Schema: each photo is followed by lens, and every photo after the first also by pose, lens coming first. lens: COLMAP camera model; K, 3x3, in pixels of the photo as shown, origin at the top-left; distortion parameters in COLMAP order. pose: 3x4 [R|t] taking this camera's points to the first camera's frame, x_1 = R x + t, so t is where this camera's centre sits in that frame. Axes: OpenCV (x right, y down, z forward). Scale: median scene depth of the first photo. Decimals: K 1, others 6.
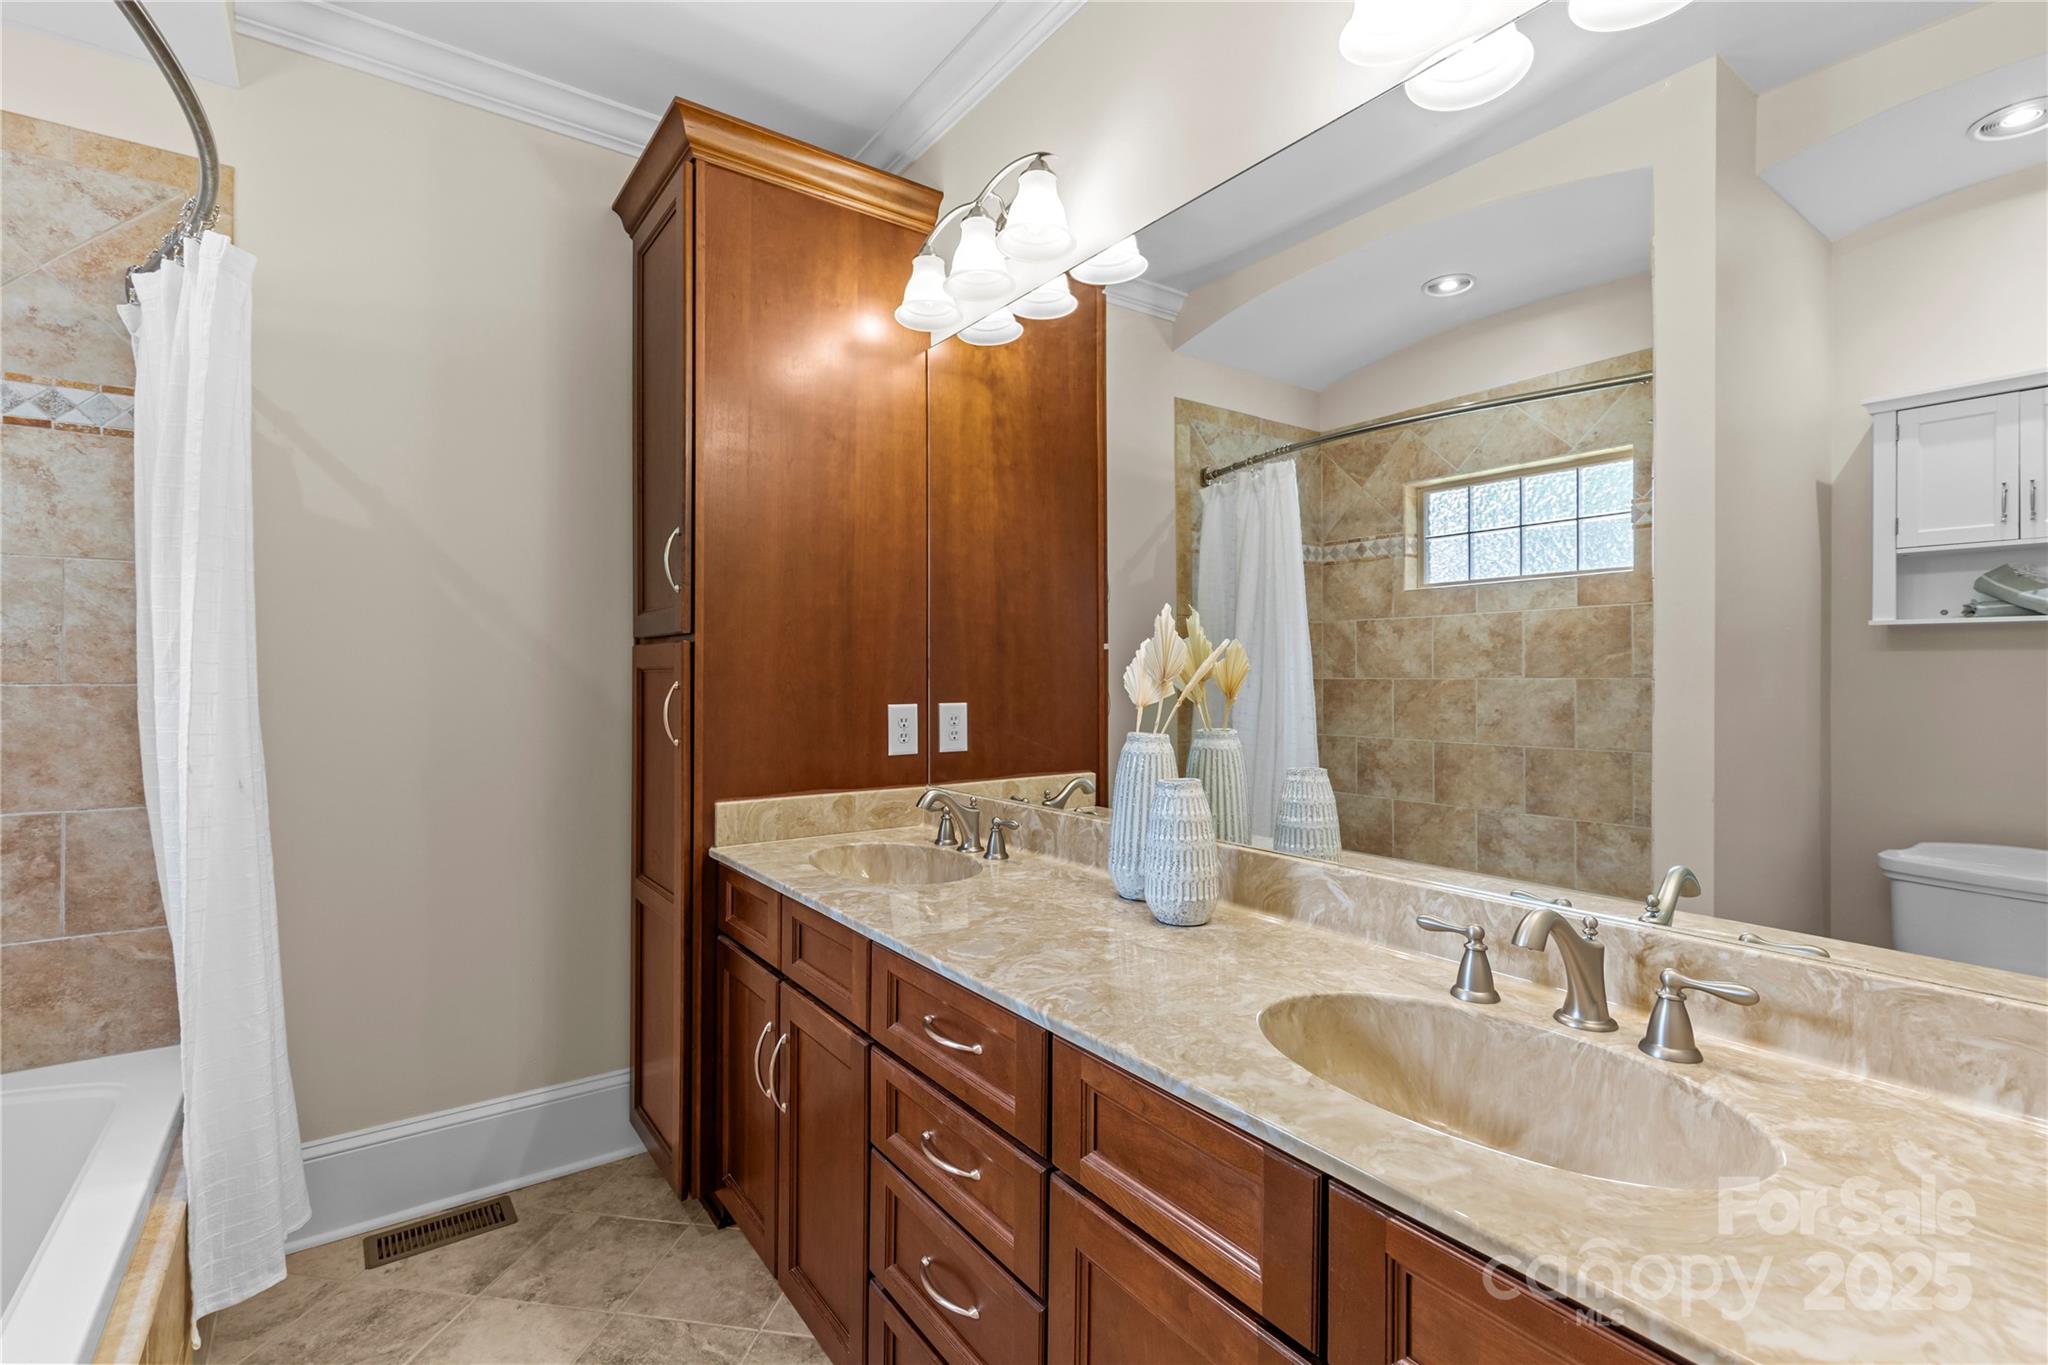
lens RADIAL K [[913.1, 0, 990.1], [0, 913.1, 672.0], [0, 0, 1]] dist [0.002856, -0.000467]
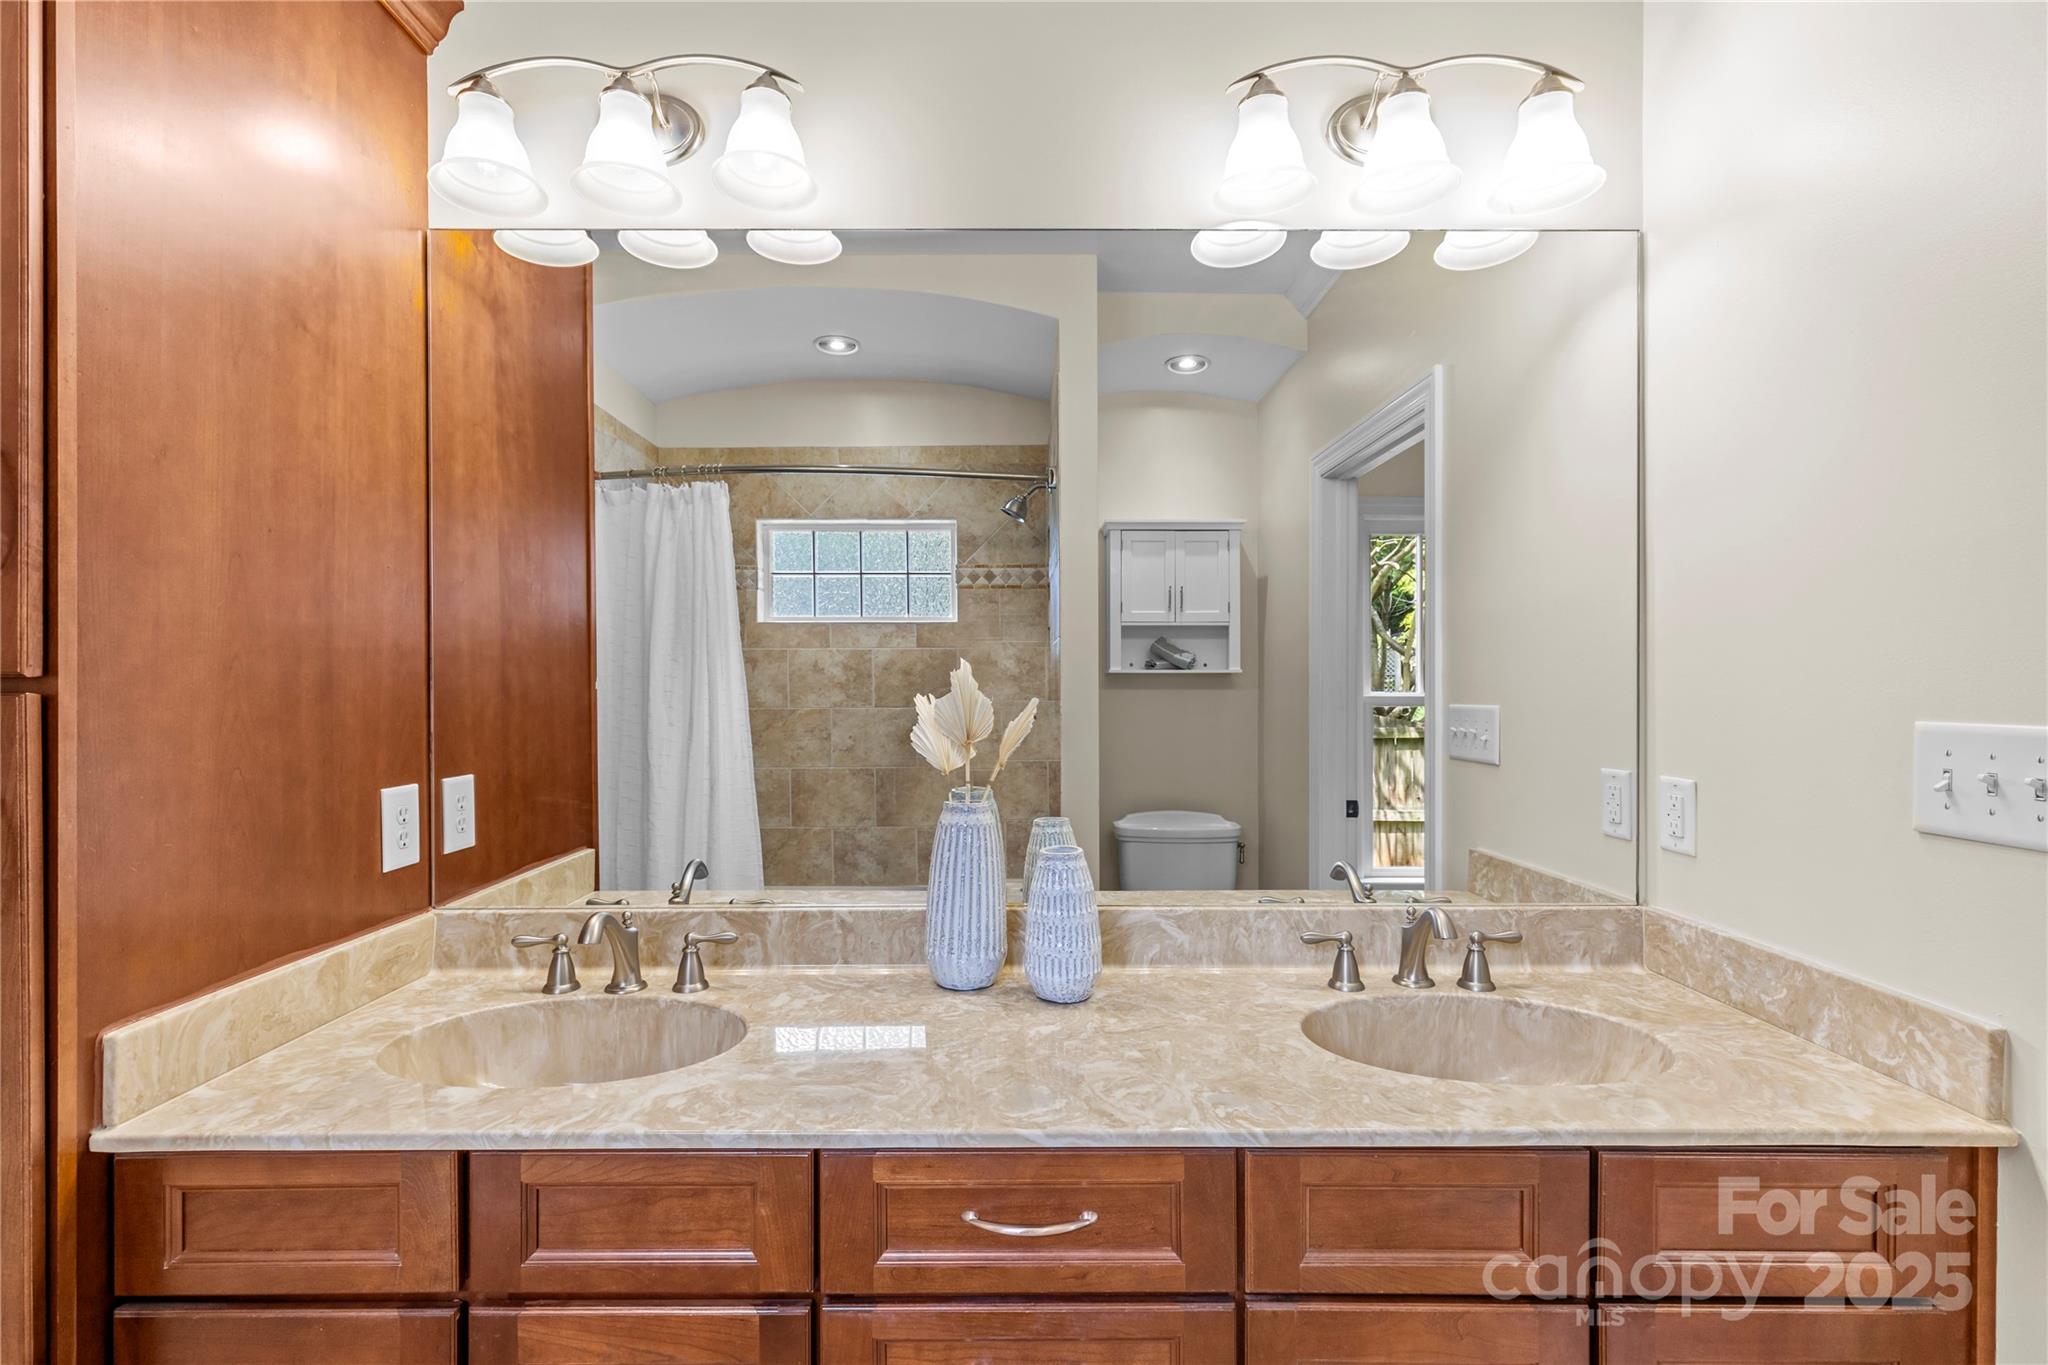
lens RADIAL K [[913.1, 0, 1018.0], [0, 913.1, 685.6], [0, 0, 1]] dist [0.002856, -0.000467]
pose [[0.570143, -0.001889, 0.821543, -0.361257], [0.000725, 0.999998, 0.001796, -0.033356], [-0.821545, -0.000428, 0.570144, 0.292332]]
